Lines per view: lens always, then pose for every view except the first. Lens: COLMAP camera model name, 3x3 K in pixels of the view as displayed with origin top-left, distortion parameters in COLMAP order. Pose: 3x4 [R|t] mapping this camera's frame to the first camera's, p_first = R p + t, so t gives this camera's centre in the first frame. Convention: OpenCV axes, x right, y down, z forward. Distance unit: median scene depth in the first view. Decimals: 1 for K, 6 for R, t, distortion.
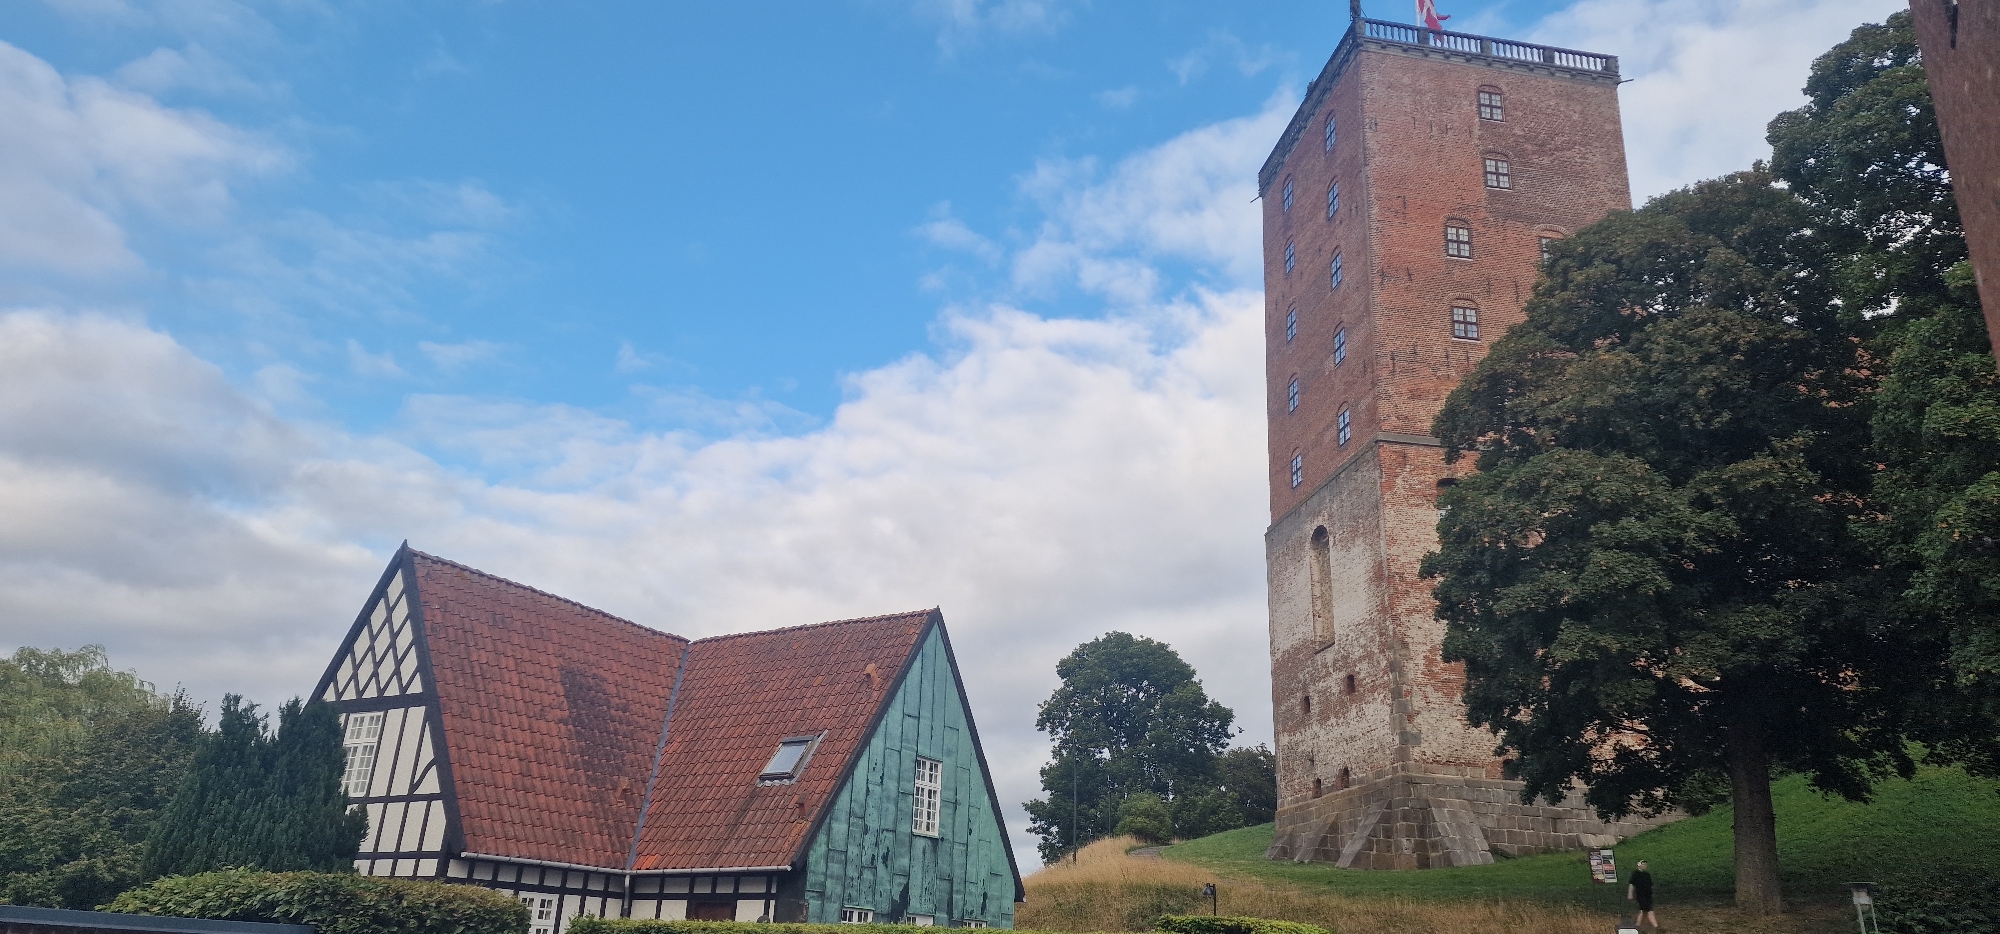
lens RADIAL K [[1389.7, 0, 931.2], [0, 1389.7, 467.1], [0, 0, 1]] dist [0.118747, -0.174024]
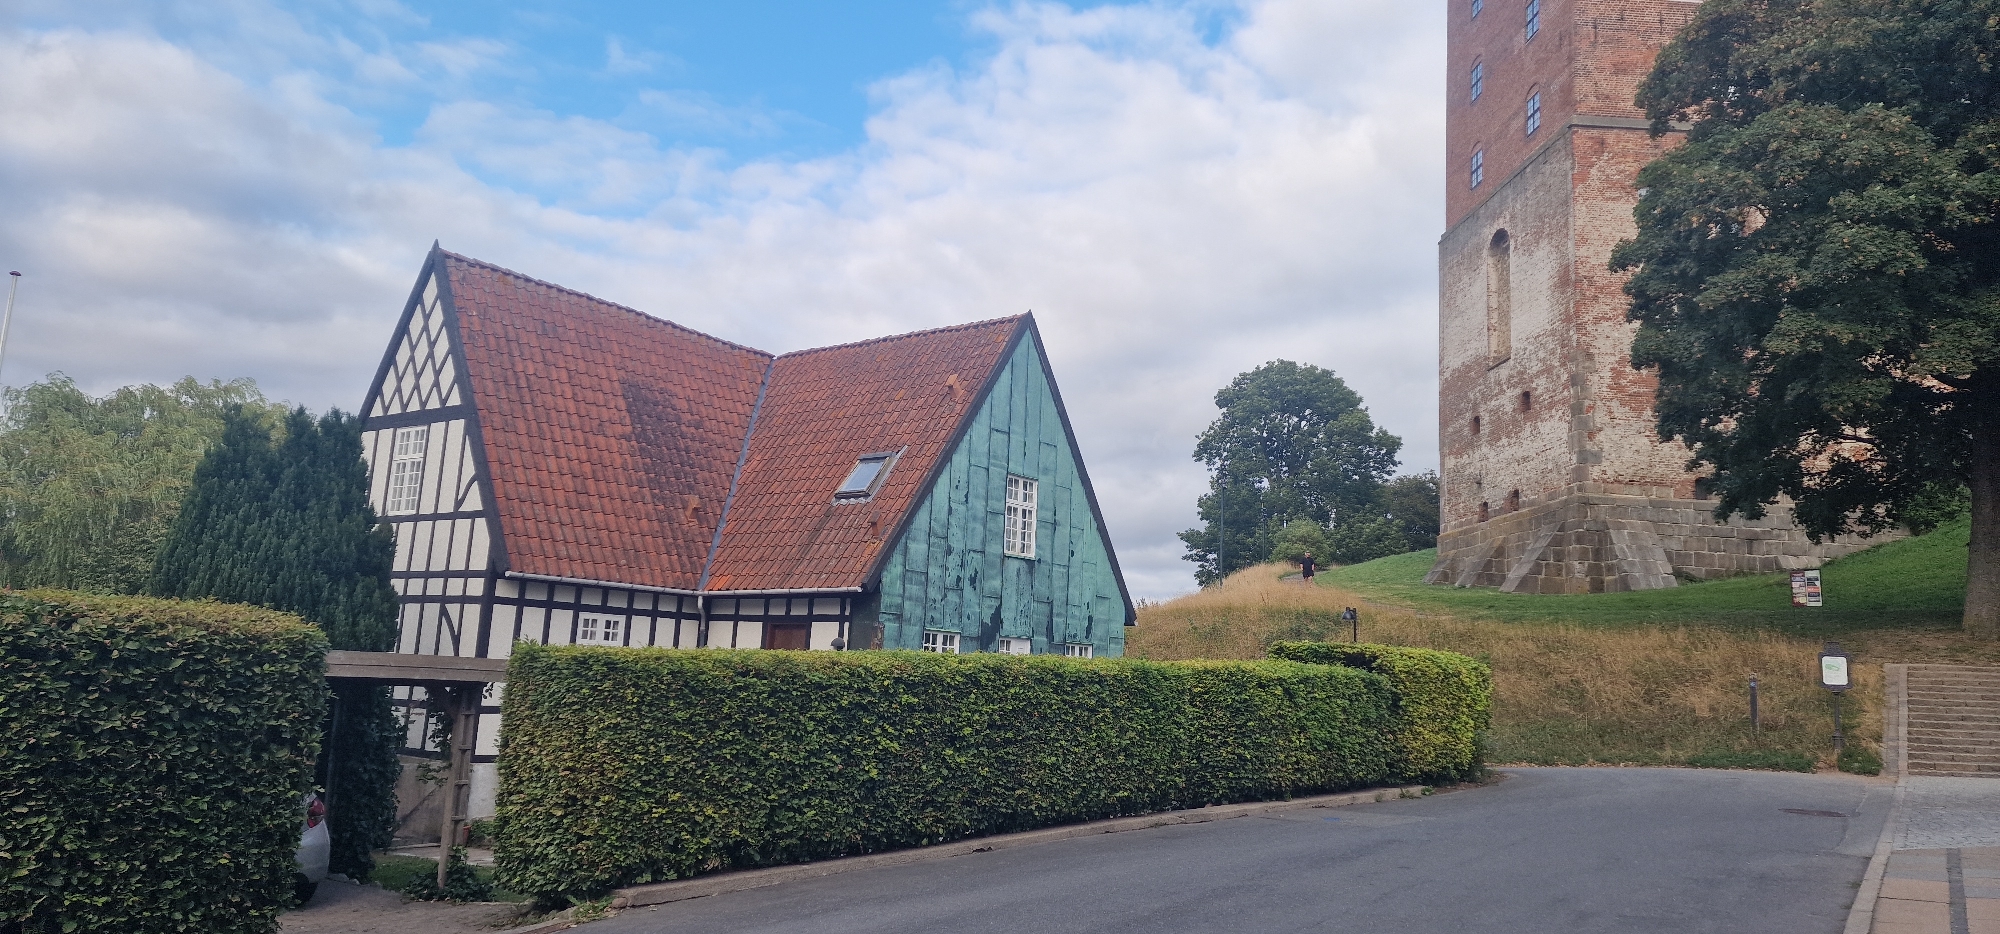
lens RADIAL K [[1262.5, 0, 1000.0], [0, 1262.5, 467.0], [0, 0, 1]] dist [0.086634, -0.071082]
pose [[0.993146, -0.010670, -0.116391, 0.066525], [0.030943, 0.984295, 0.173798, 0.050798], [0.112709, -0.176208, 0.977879, 0.165924]]
